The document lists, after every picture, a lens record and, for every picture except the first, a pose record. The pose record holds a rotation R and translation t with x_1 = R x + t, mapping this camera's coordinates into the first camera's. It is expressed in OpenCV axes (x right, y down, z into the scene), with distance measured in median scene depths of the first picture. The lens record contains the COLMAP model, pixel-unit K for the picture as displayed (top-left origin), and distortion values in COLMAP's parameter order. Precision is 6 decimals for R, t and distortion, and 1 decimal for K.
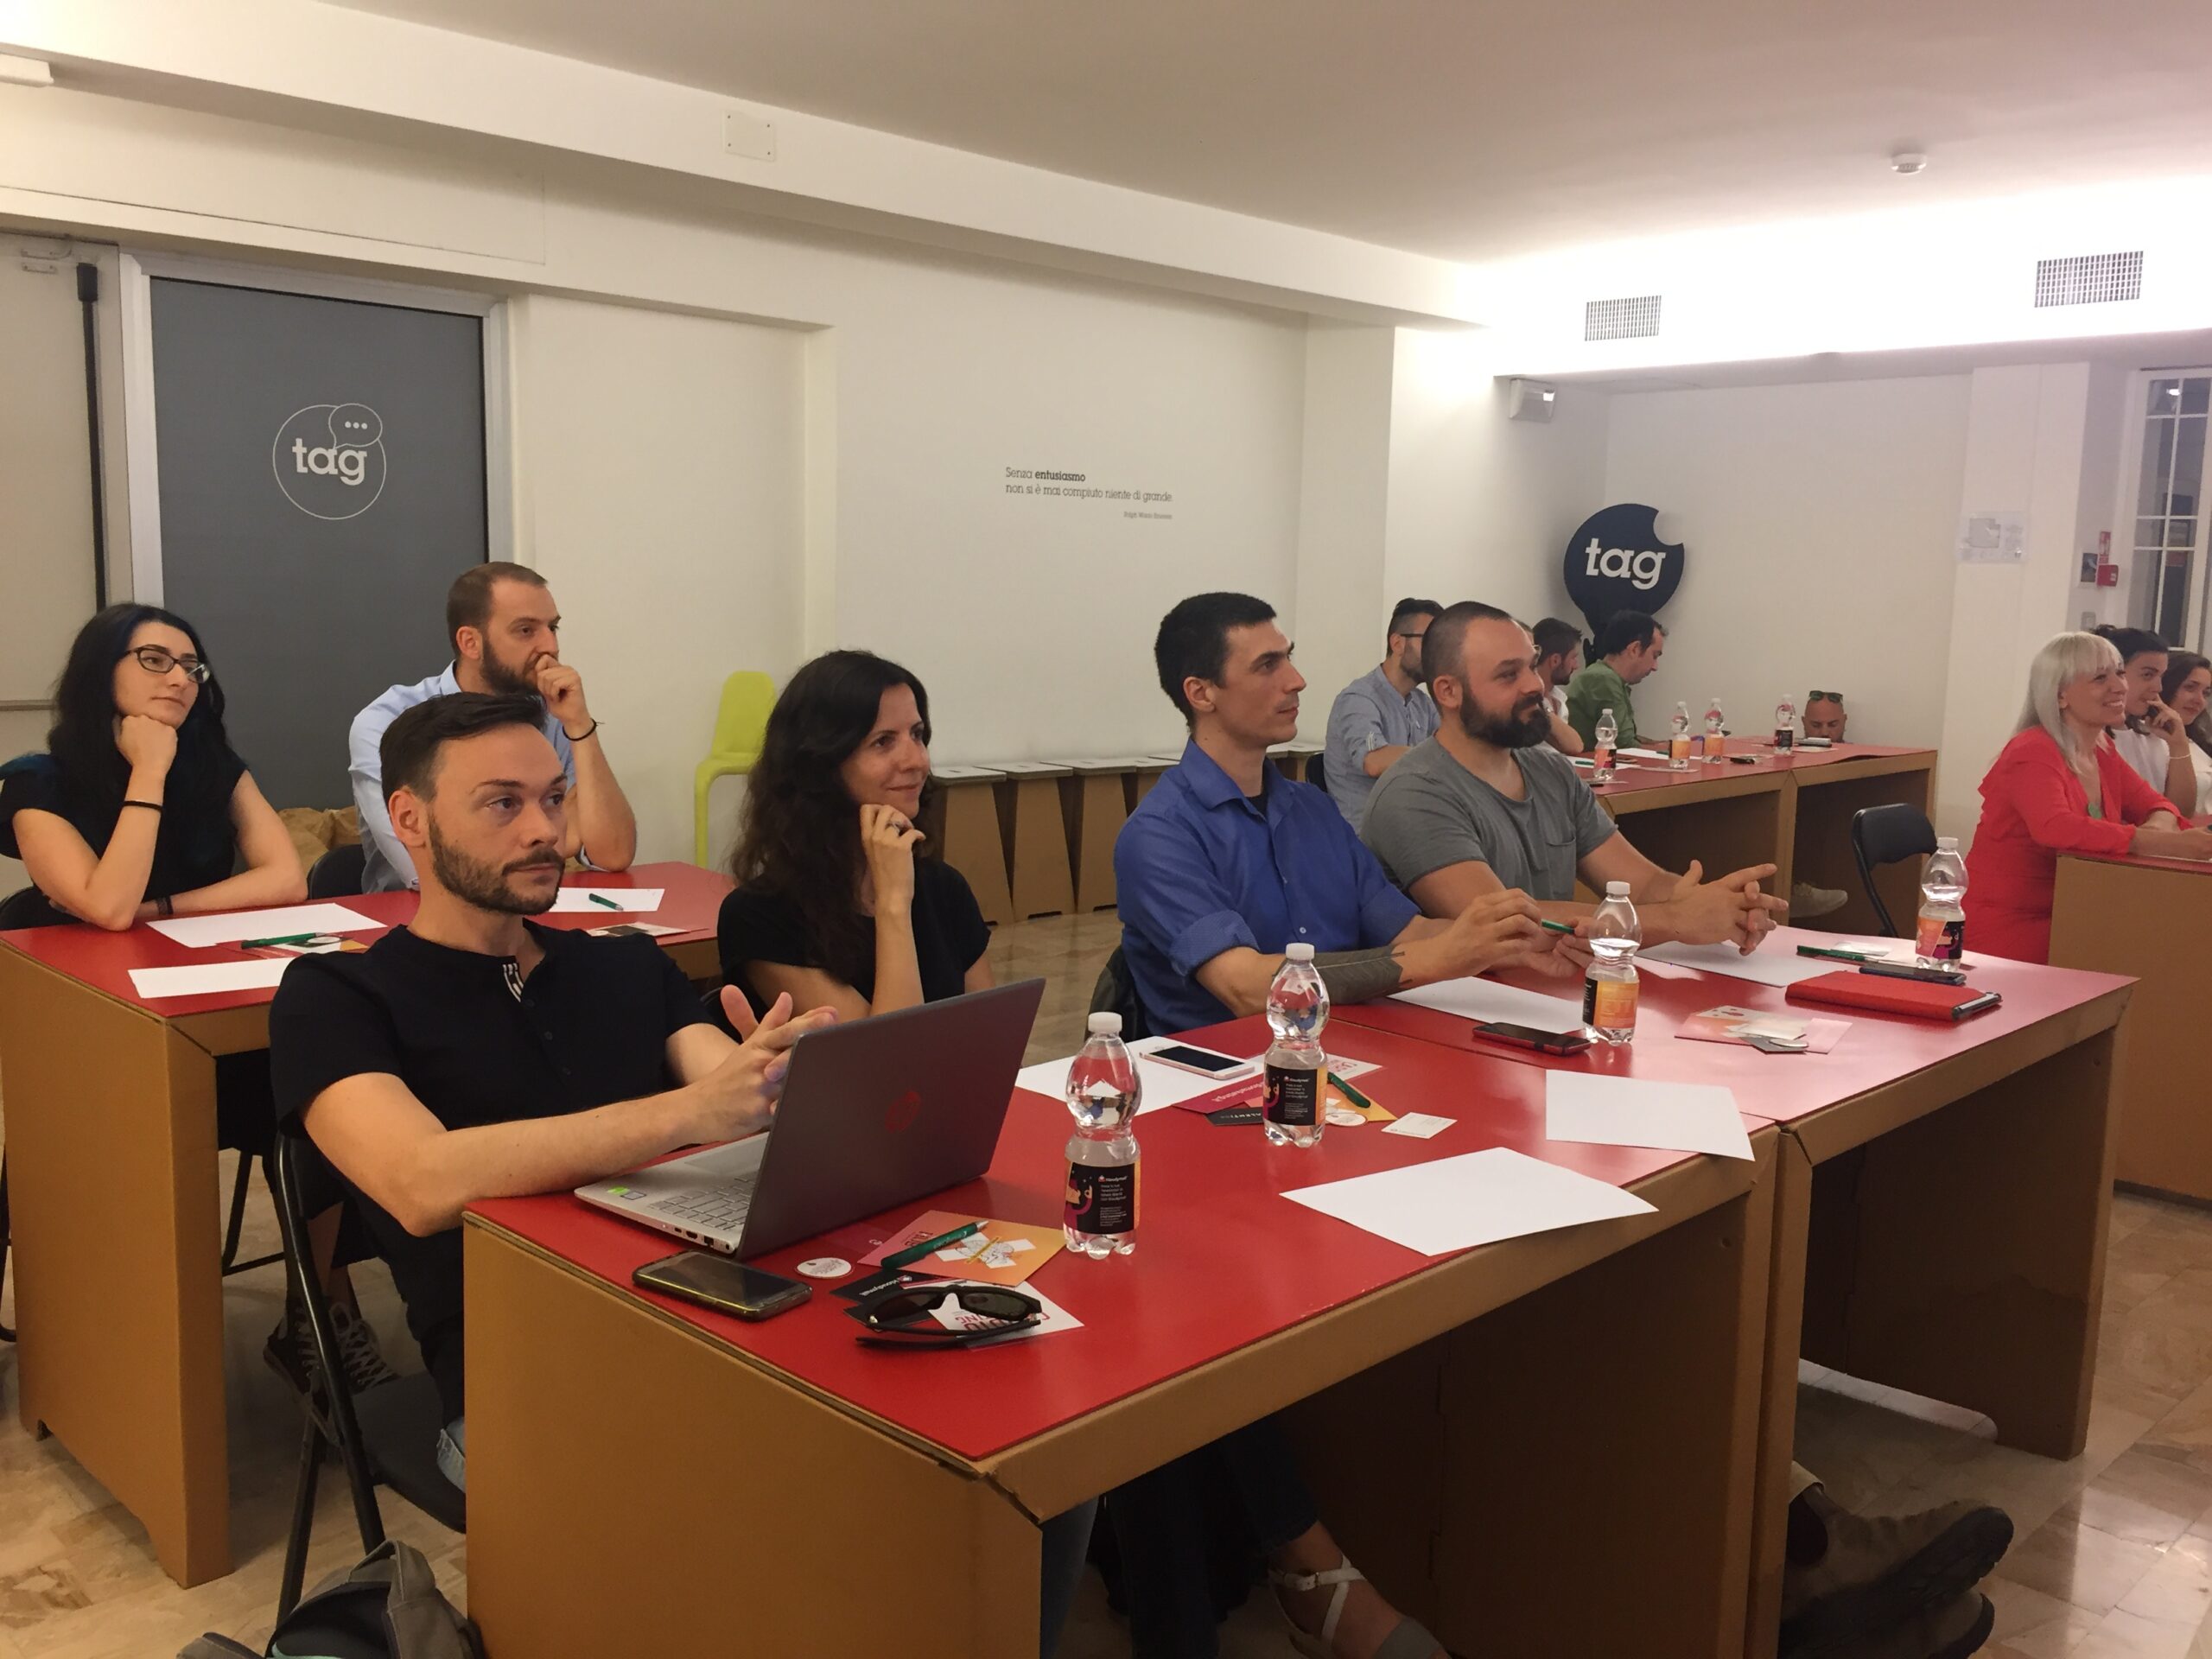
lens RADIAL K [[1908.3, 0, 1101.0], [0, 1908.3, 809.8], [0, 0, 1]] dist [0.085328, -0.111970]
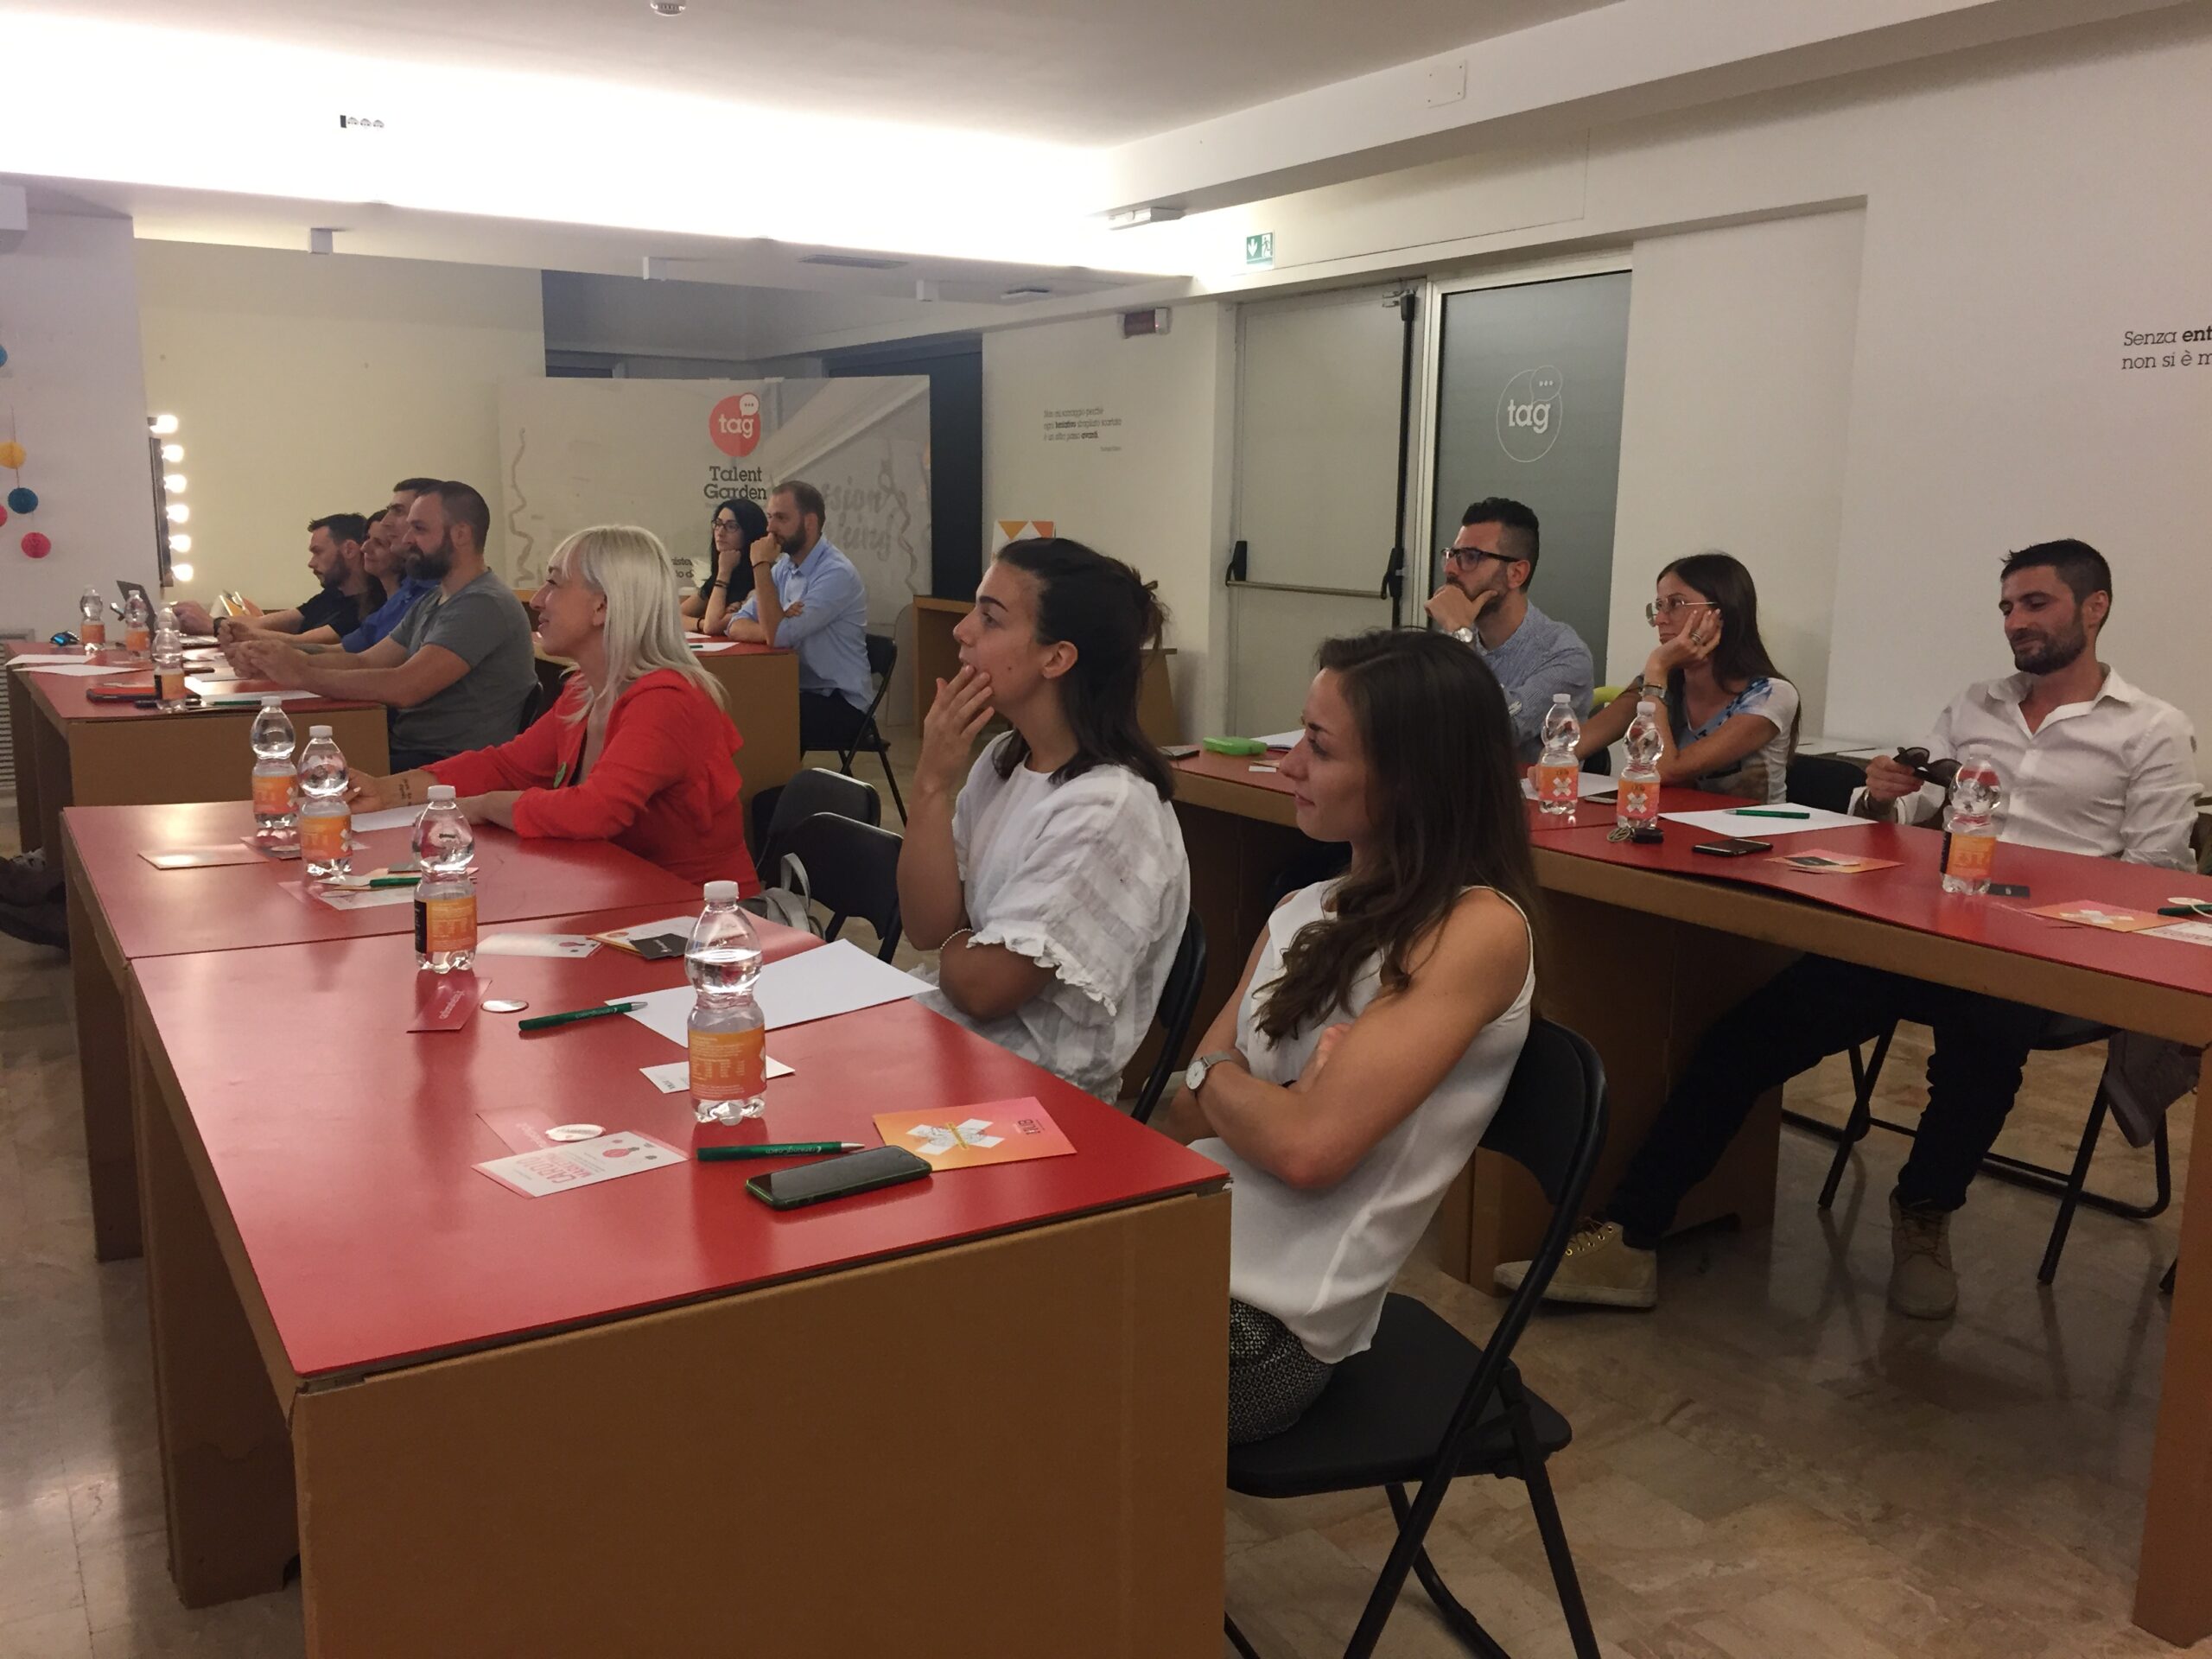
lens RADIAL K [[1893.6, 0, 1103.6], [0, 1893.6, 822.5], [0, 0, 1]] dist [0.089702, -0.123718]
pose [[-0.239121, 0.143572, -0.960317, 0.965409], [-0.129397, 0.975475, 0.178059, -0.117399], [0.962329, 0.166839, -0.214679, 1.137962]]
